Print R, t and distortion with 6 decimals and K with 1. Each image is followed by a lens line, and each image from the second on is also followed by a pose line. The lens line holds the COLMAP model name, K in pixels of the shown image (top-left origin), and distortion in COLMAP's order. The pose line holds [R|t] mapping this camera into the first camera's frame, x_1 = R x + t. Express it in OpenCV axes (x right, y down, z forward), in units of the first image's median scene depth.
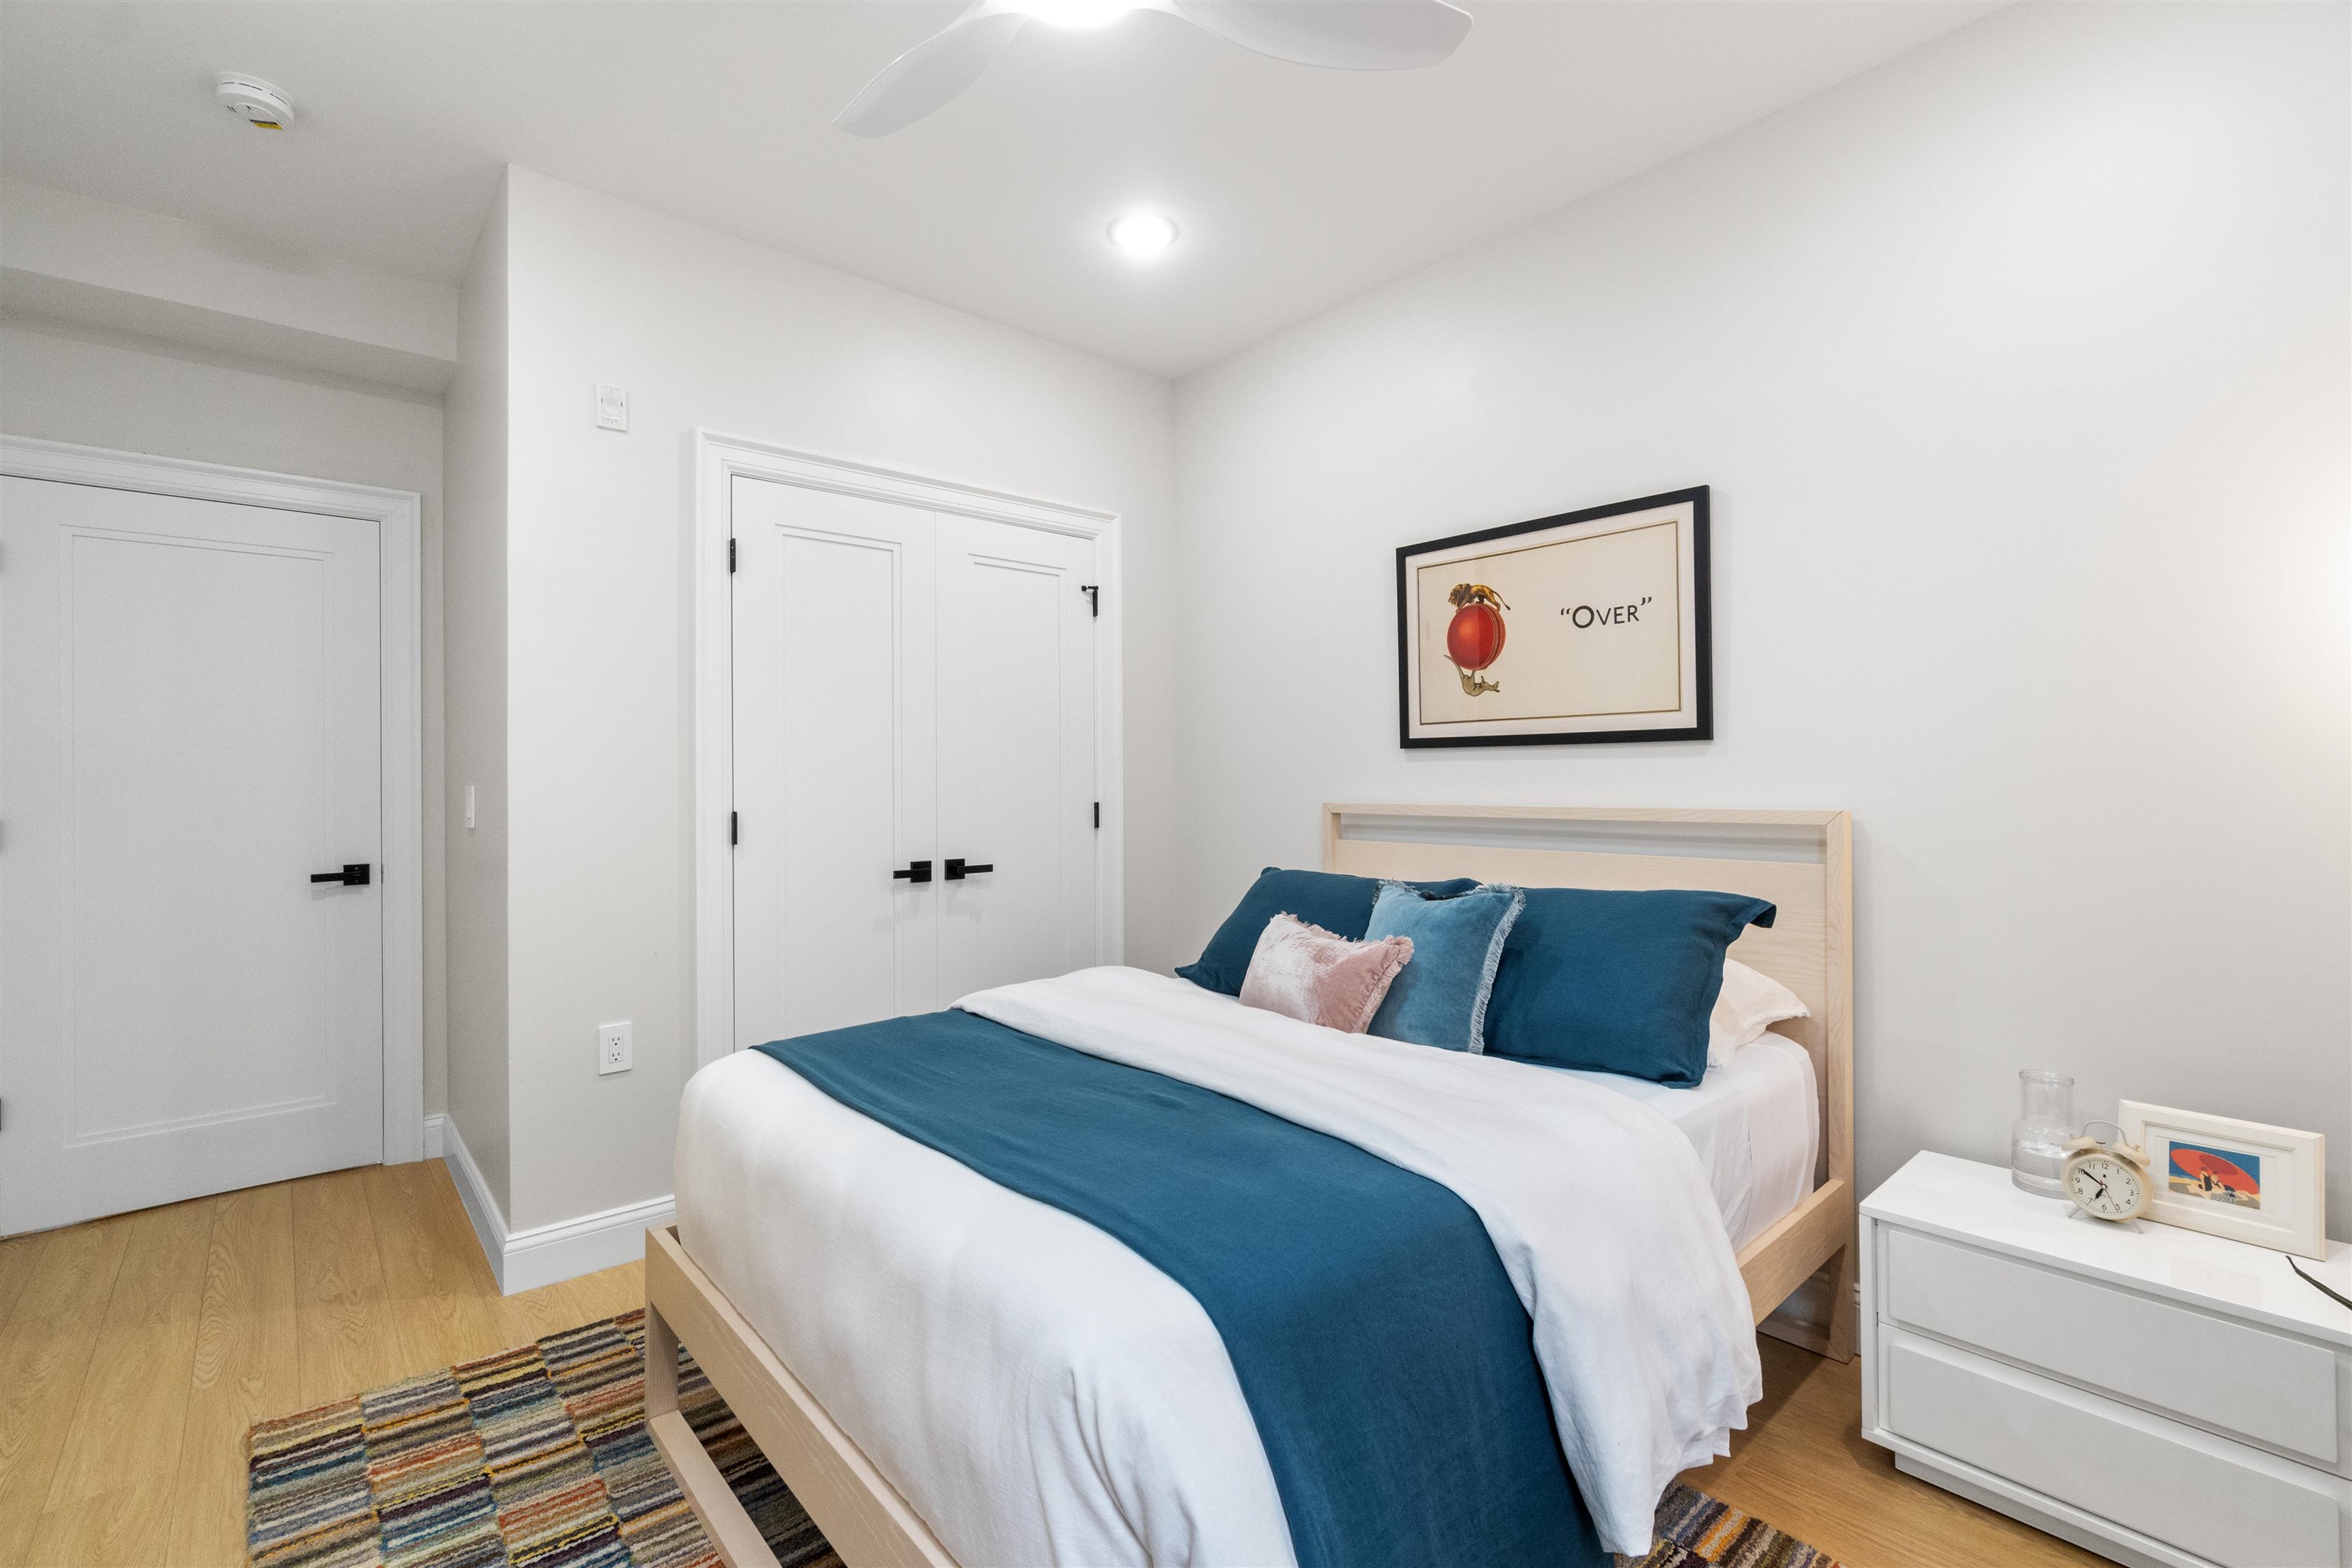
lens RADIAL K [[1038.0, 0, 1161.2], [0, 1038.0, 770.7], [0, 0, 1]] dist [0.000084, 0.000139]
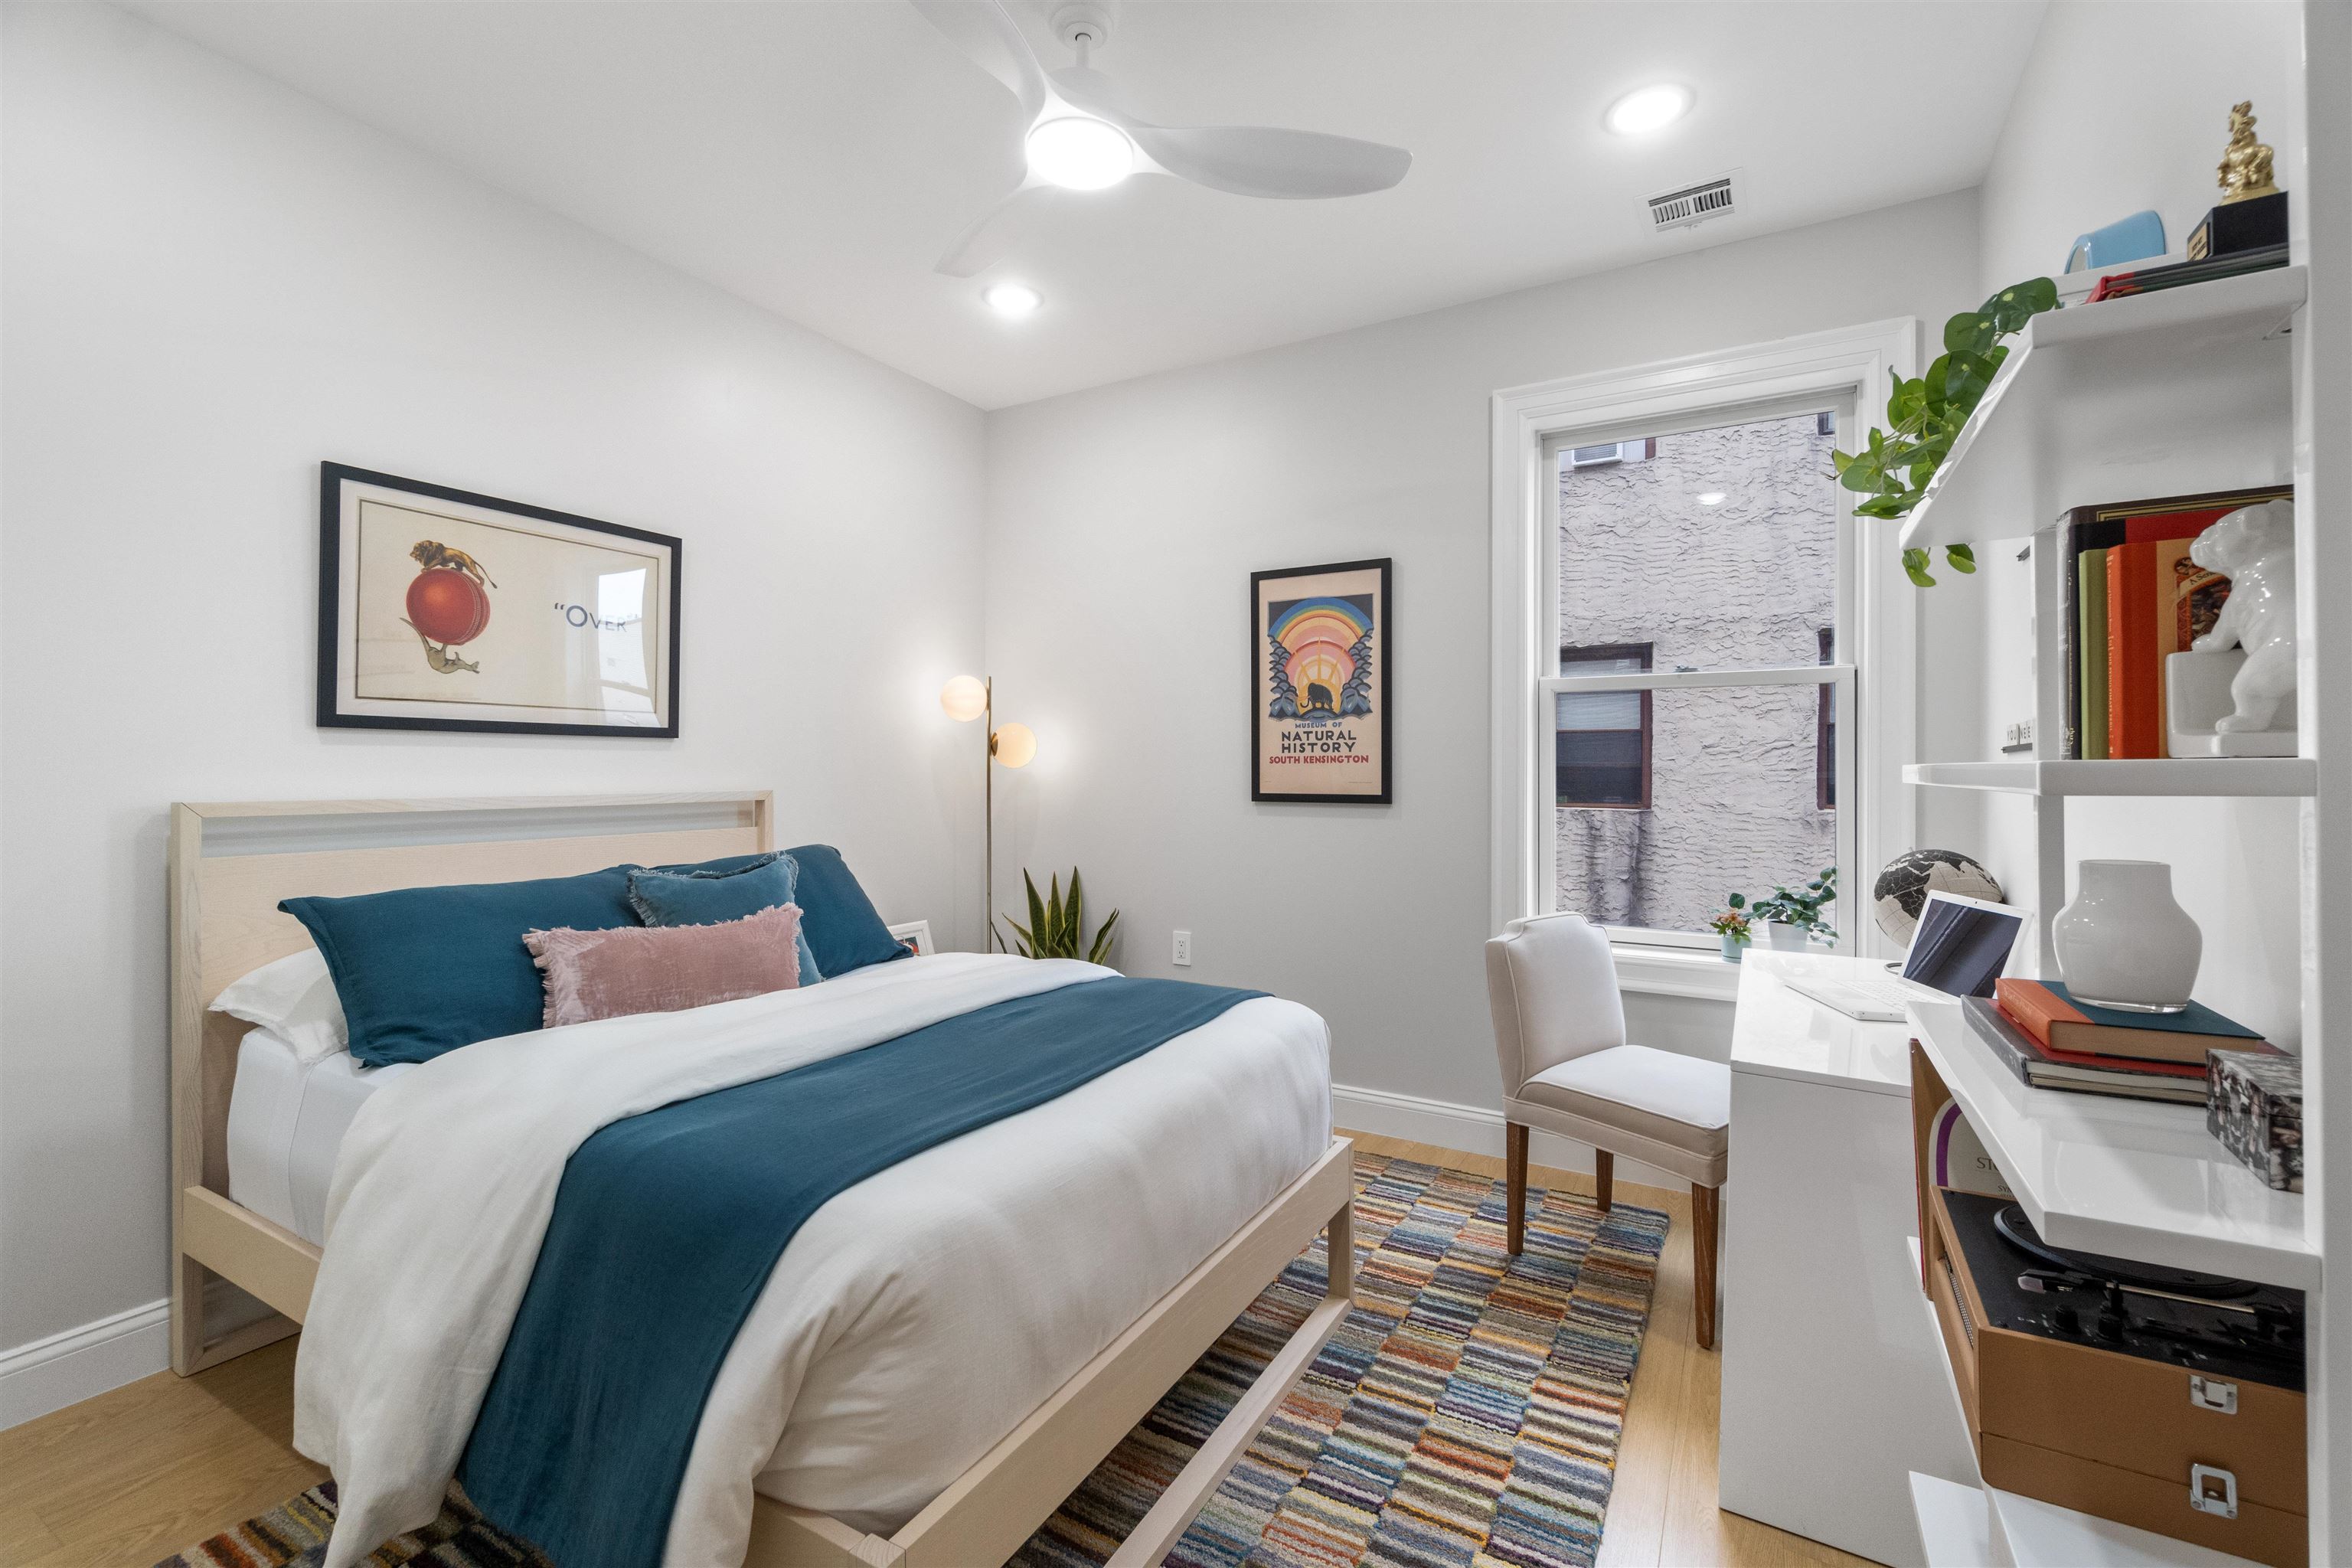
lens RADIAL K [[1015.0, 0, 1176.8], [0, 1015.0, 760.6], [0, 0, 1]] dist [-0.000420, 0.000344]
pose [[-0.327729, 0.013178, 0.944680, -0.715357], [-0.006374, 0.999849, -0.016159, 0.012019], [-0.944750, -0.011317, -0.327595, 0.698475]]
